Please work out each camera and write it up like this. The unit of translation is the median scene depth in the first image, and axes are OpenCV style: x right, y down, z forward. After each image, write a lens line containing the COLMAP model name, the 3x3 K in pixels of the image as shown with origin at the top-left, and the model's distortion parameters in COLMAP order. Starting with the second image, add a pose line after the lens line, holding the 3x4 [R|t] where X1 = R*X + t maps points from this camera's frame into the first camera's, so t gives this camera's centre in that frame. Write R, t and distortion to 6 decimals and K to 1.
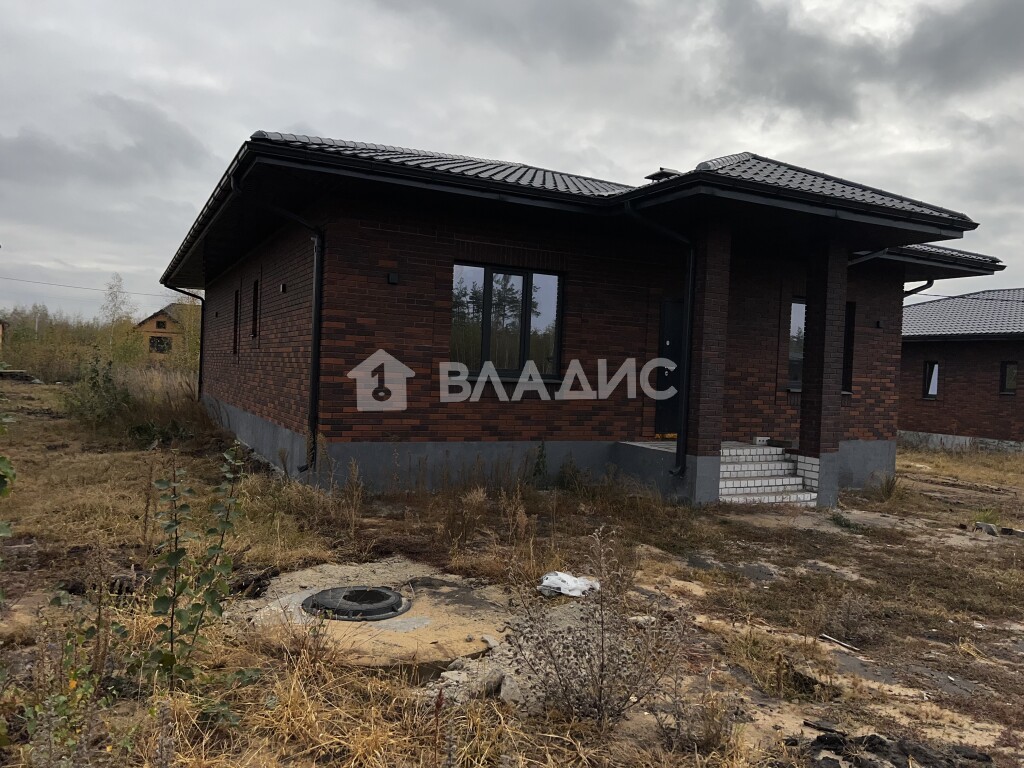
lens RADIAL K [[770.7, 0, 510.9], [0, 770.7, 378.7], [0, 0, 1]] dist [0.067593, -0.067378]
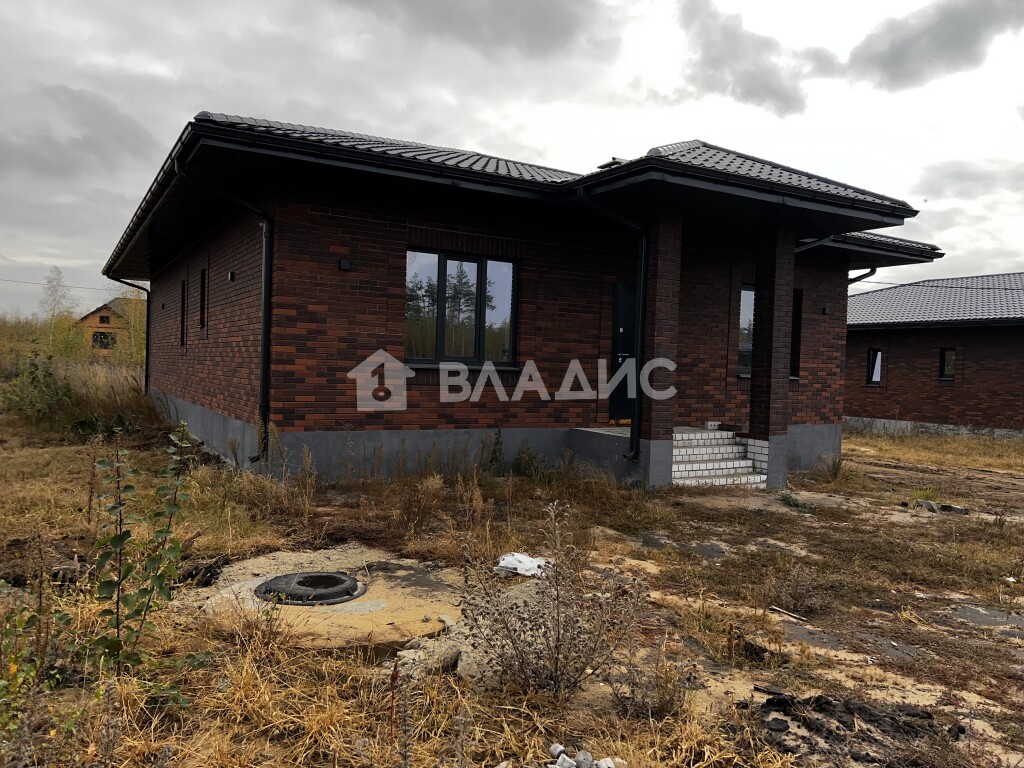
lens RADIAL K [[770.7, 0, 510.7], [0, 770.7, 382.3], [0, 0, 1]] dist [0.067593, -0.067378]
pose [[0.998349, -0.010867, 0.056399, 0.001203], [0.010170, 0.999869, 0.012630, 0.009856], [-0.056529, -0.012036, 0.998328, 0.001027]]
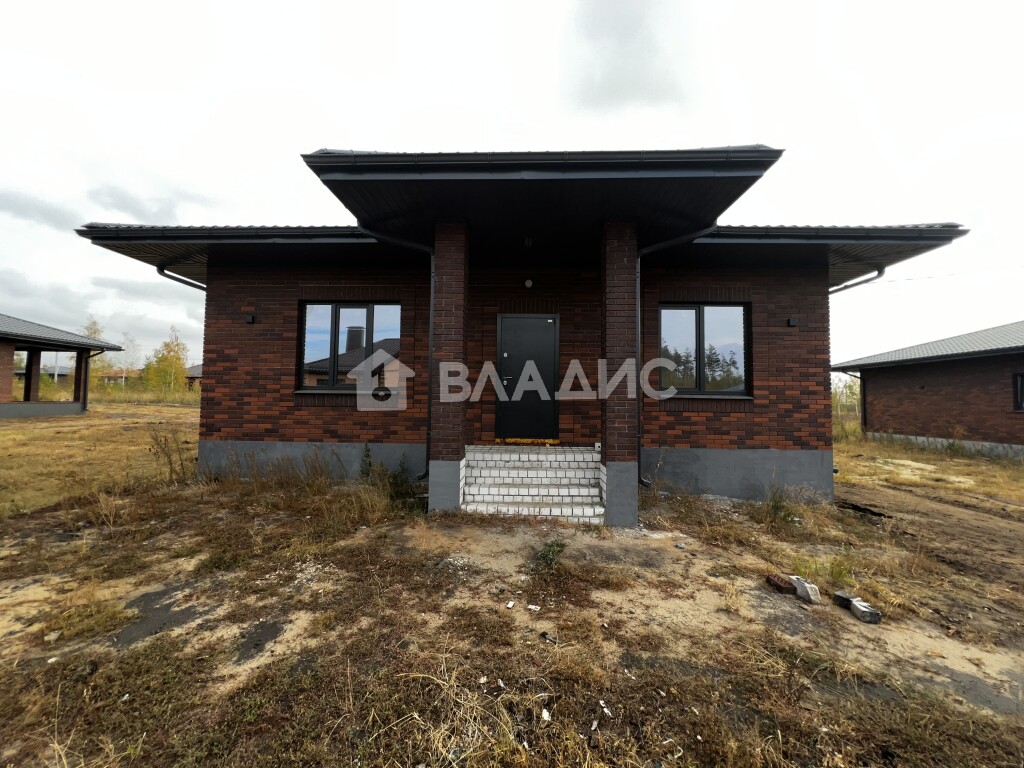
lens RADIAL K [[409.7, 0, 512.6], [0, 409.7, 382.0], [0, 0, 1]] dist [-0.002277, 0.000425]
pose [[0.874643, -0.054533, -0.481691, 0.601345], [0.019076, 0.996755, -0.078207, 0.045997], [0.484393, 0.059214, 0.872844, 0.614630]]
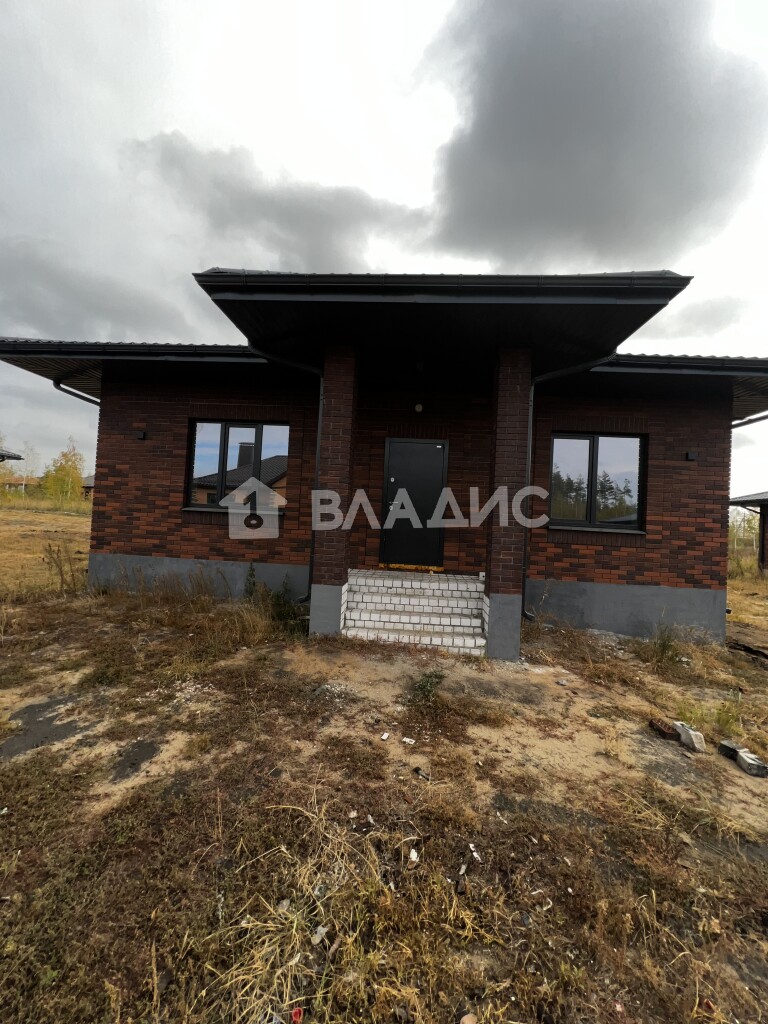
lens RADIAL K [[409.7, 0, 386.2], [0, 409.7, 510.9], [0, 0, 1]] dist [-0.002277, 0.000425]
pose [[0.858095, -0.011639, -0.513359, 0.602476], [-0.020449, 0.998175, -0.056813, 0.037236], [0.513083, 0.059248, 0.856292, 0.621049]]
